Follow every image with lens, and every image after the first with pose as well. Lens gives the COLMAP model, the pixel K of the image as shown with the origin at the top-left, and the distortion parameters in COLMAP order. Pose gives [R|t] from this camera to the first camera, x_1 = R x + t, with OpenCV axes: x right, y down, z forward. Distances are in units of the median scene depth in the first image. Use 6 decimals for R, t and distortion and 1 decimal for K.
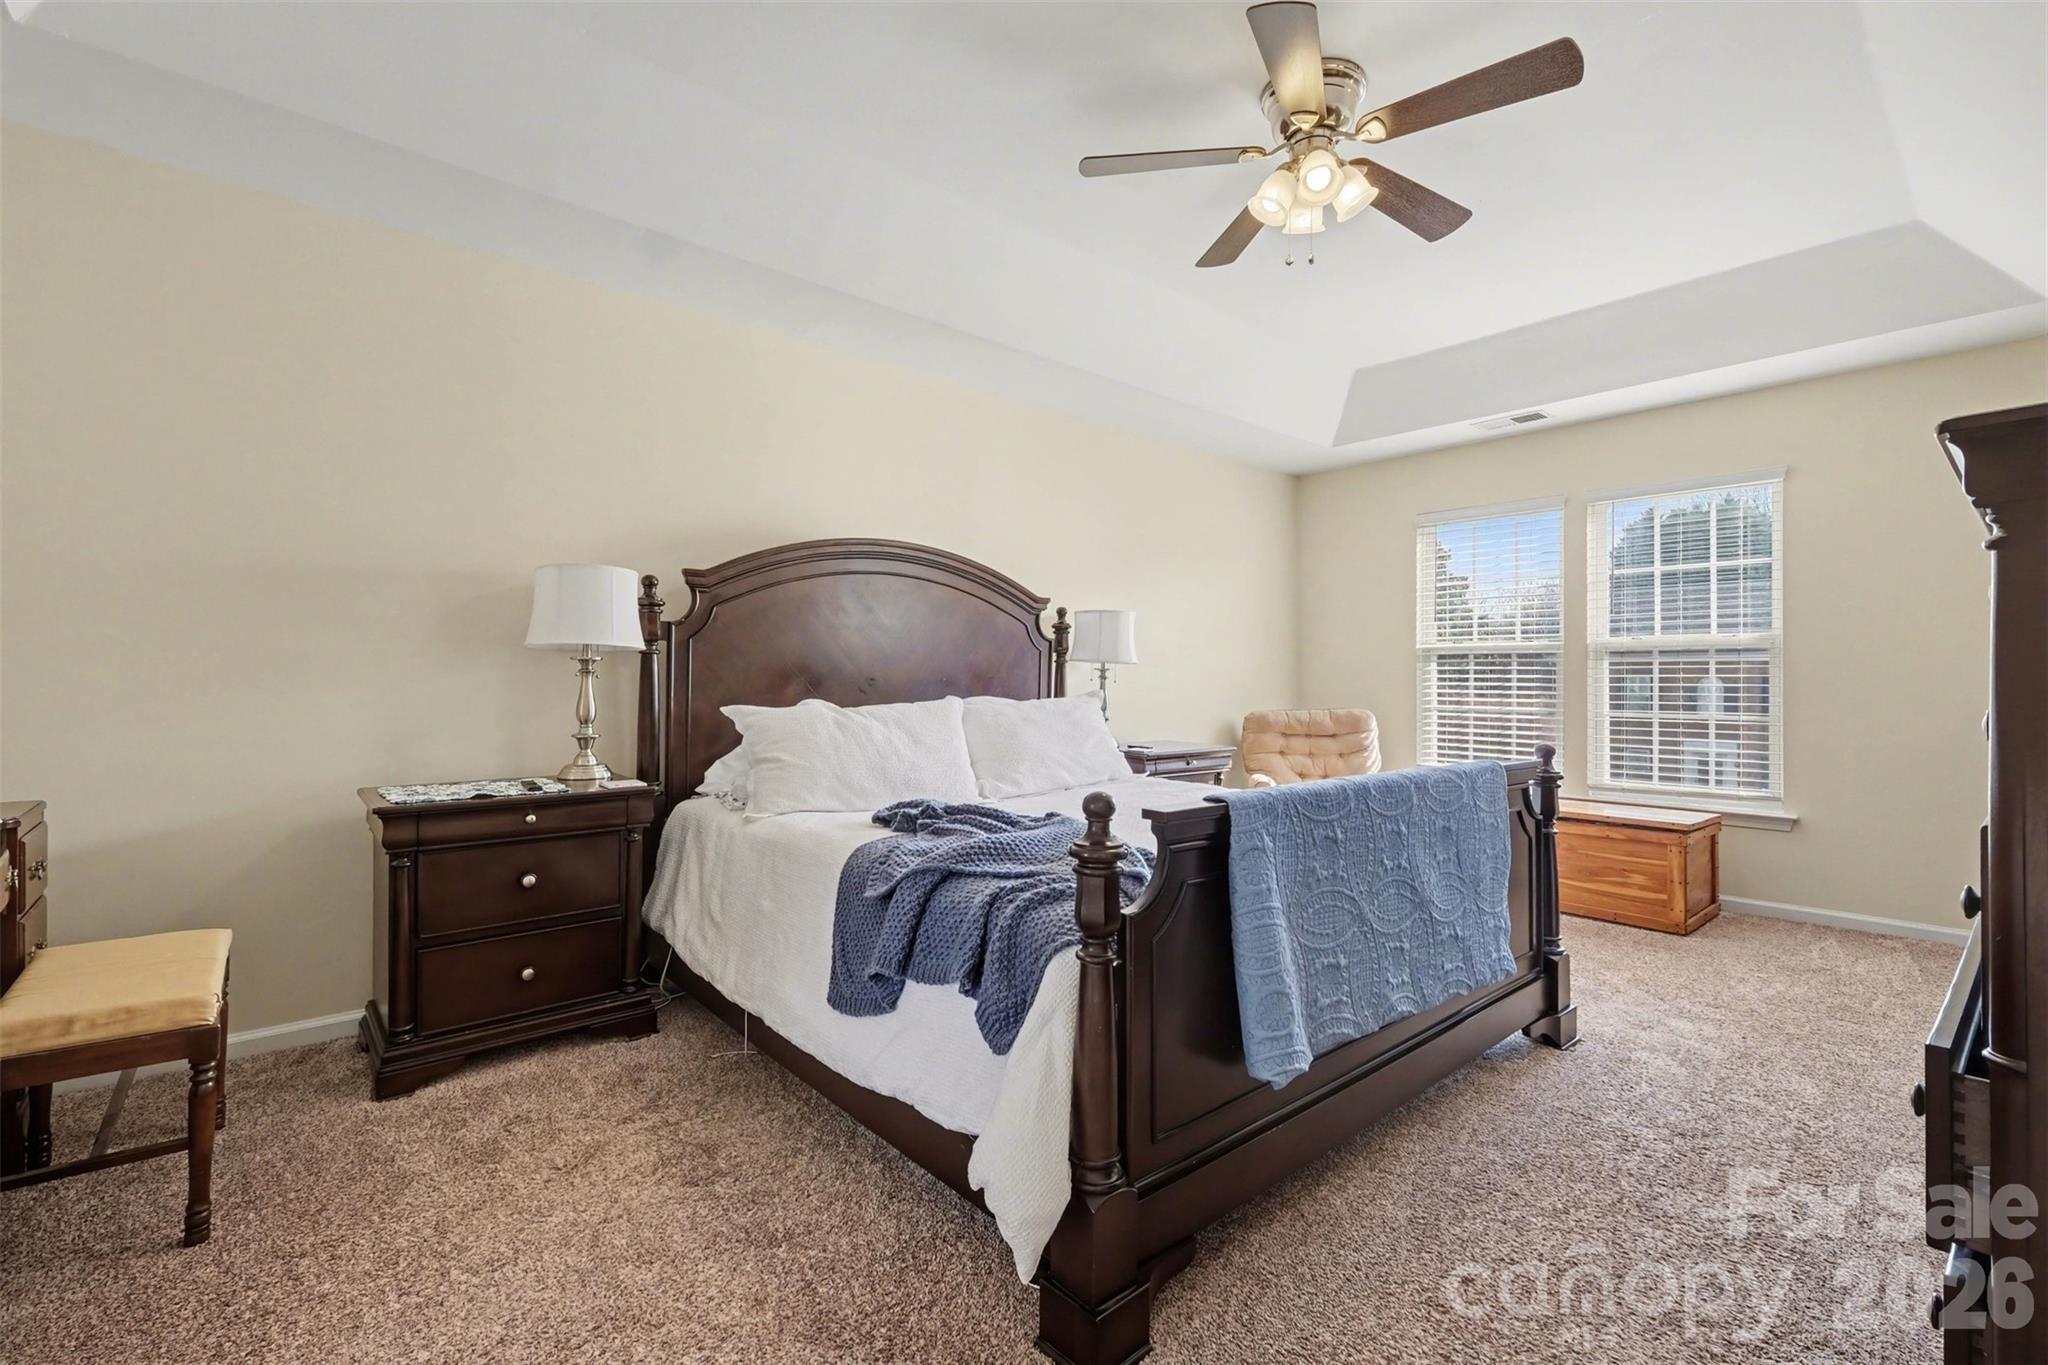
lens RADIAL K [[885.5, 0, 1001.3], [0, 885.5, 674.0], [0, 0, 1]] dist [-0.001124, -0.000133]
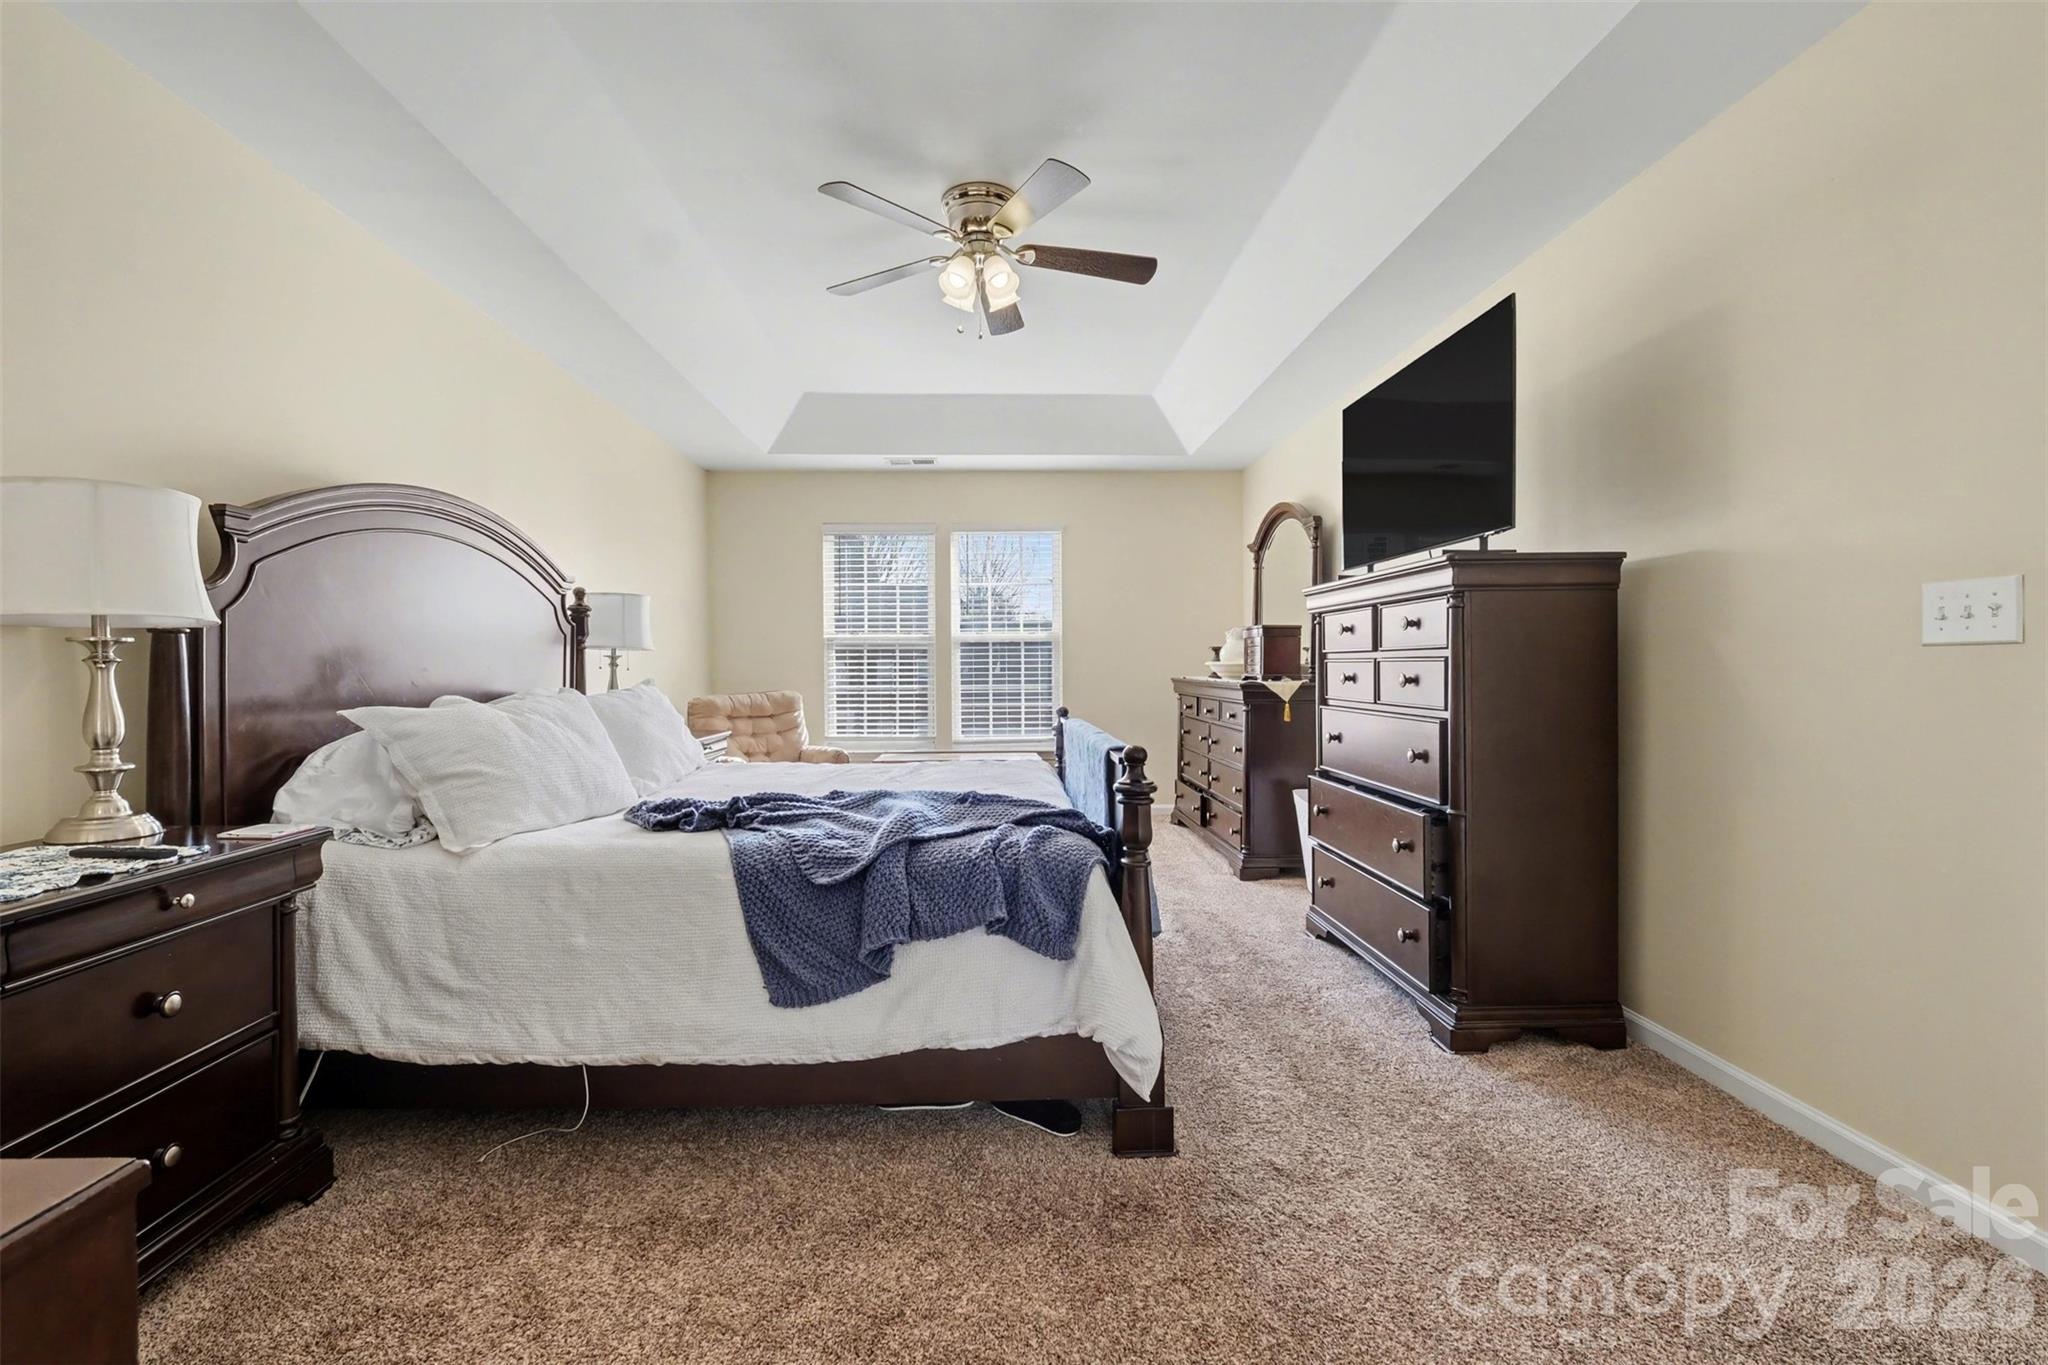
lens RADIAL K [[885.5, 0, 1001.3], [0, 885.5, 674.0], [0, 0, 1]] dist [-0.001124, -0.000133]
pose [[0.629577, -0.016951, 0.776753, -0.378892], [0.004839, 0.999828, 0.017896, -0.001473], [-0.776923, -0.007508, 0.629551, 0.100897]]
